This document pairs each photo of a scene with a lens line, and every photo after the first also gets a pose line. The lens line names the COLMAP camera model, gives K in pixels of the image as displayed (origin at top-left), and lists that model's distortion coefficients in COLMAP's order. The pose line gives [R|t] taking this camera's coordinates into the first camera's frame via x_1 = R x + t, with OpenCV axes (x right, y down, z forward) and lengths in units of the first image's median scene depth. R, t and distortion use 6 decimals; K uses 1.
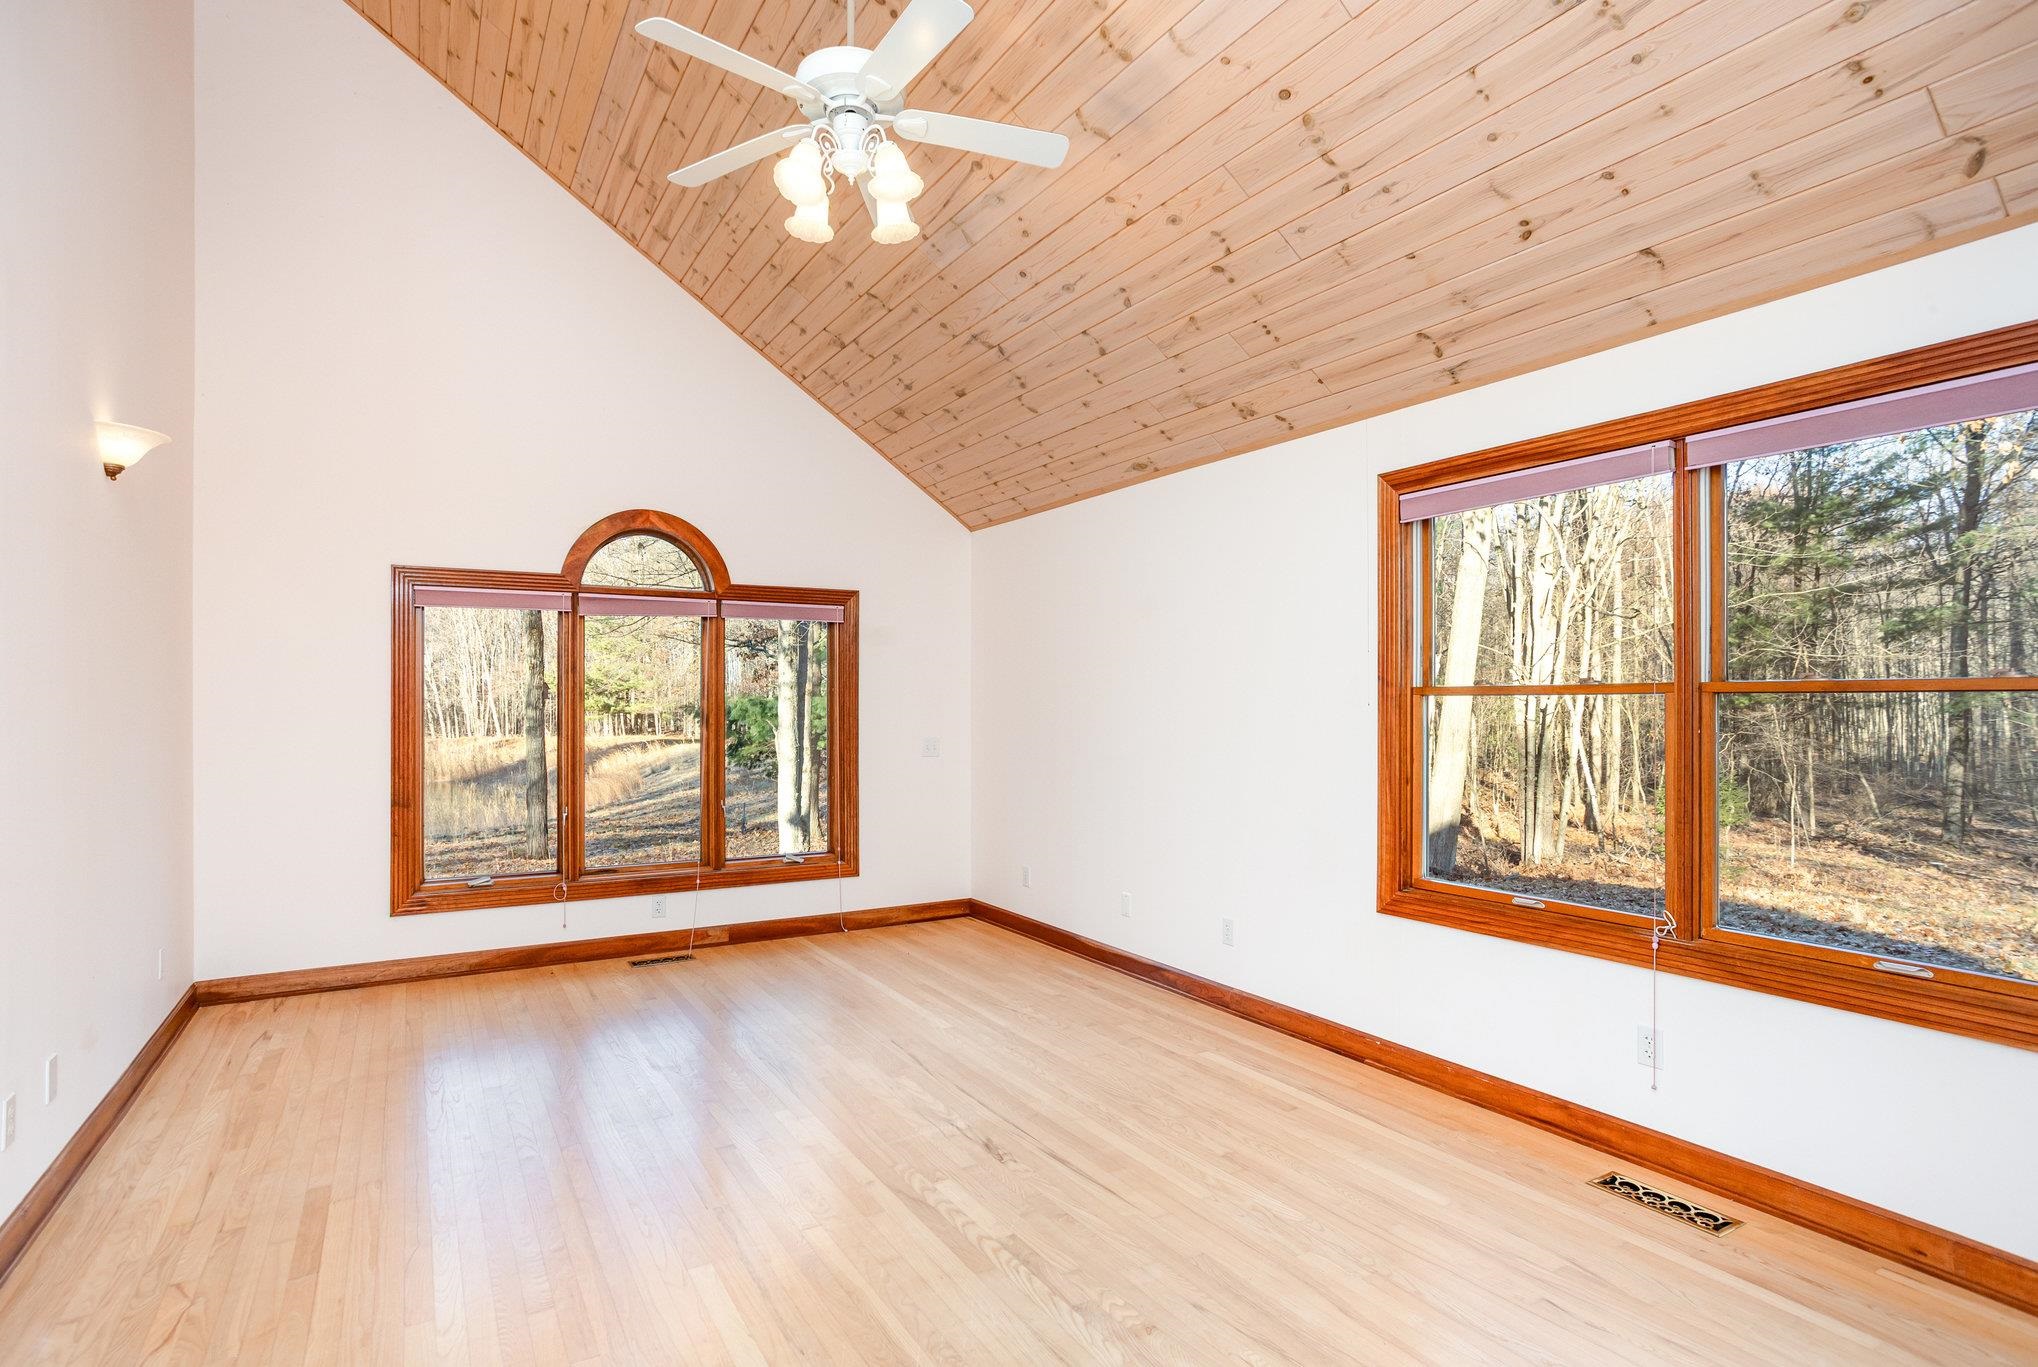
lens RADIAL K [[1015.1, 0, 1008.7], [0, 1015.1, 683.8], [0, 0, 1]] dist [-0.056233, 0.034970]
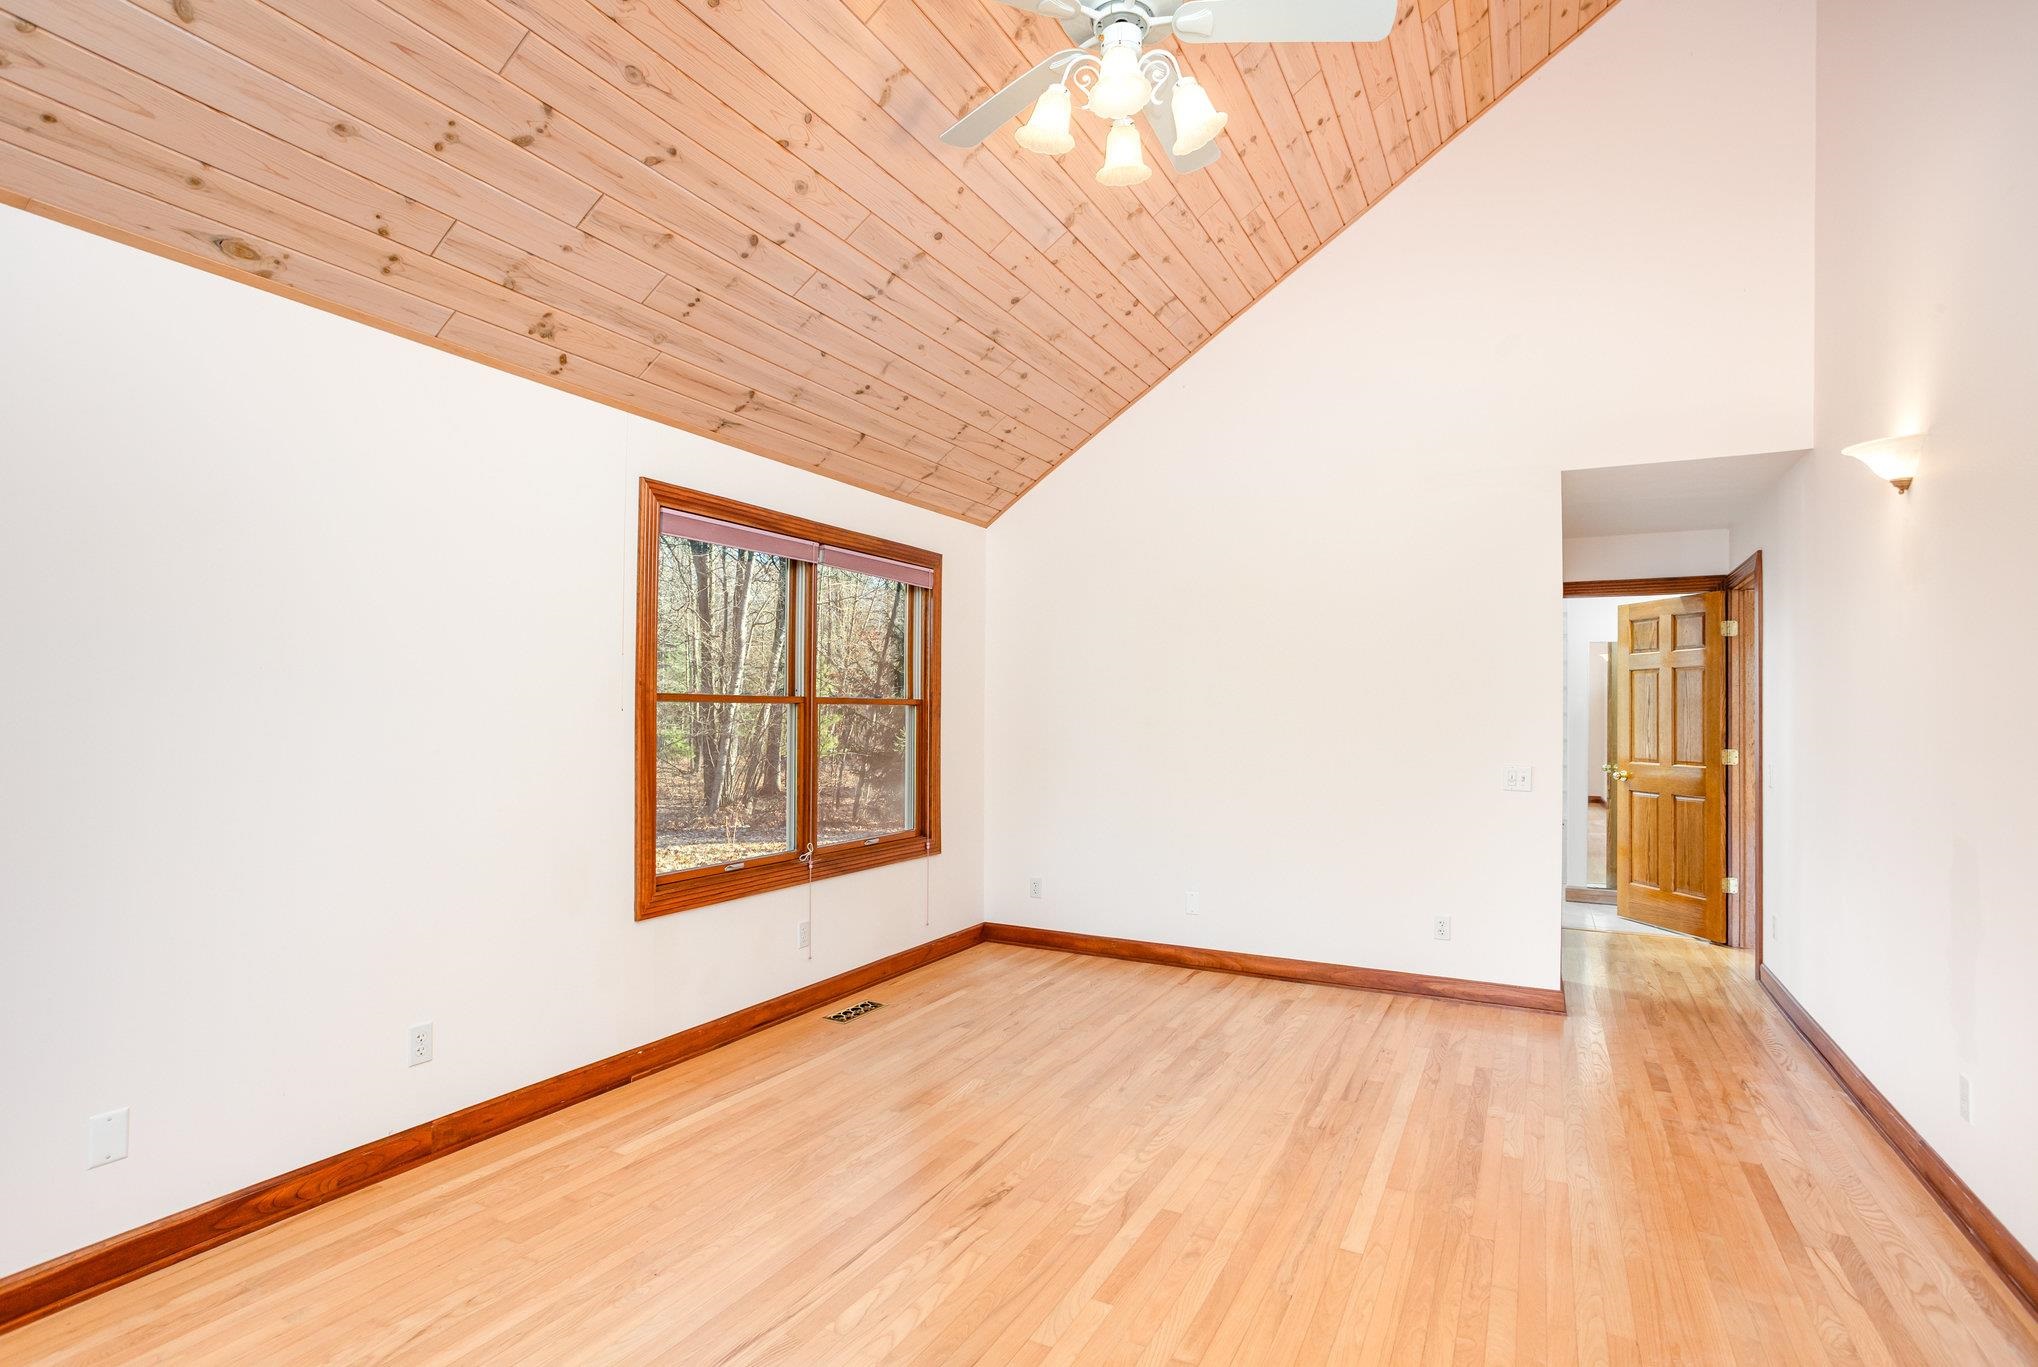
lens RADIAL K [[1015.1, 0, 1008.7], [0, 1015.1, 683.8], [0, 0, 1]] dist [-0.056233, 0.034970]
pose [[-0.514925, 0.014303, 0.857116, -0.786319], [-0.027864, 0.999053, -0.033412, 0.020704], [-0.856782, -0.041088, -0.514039, 1.419516]]
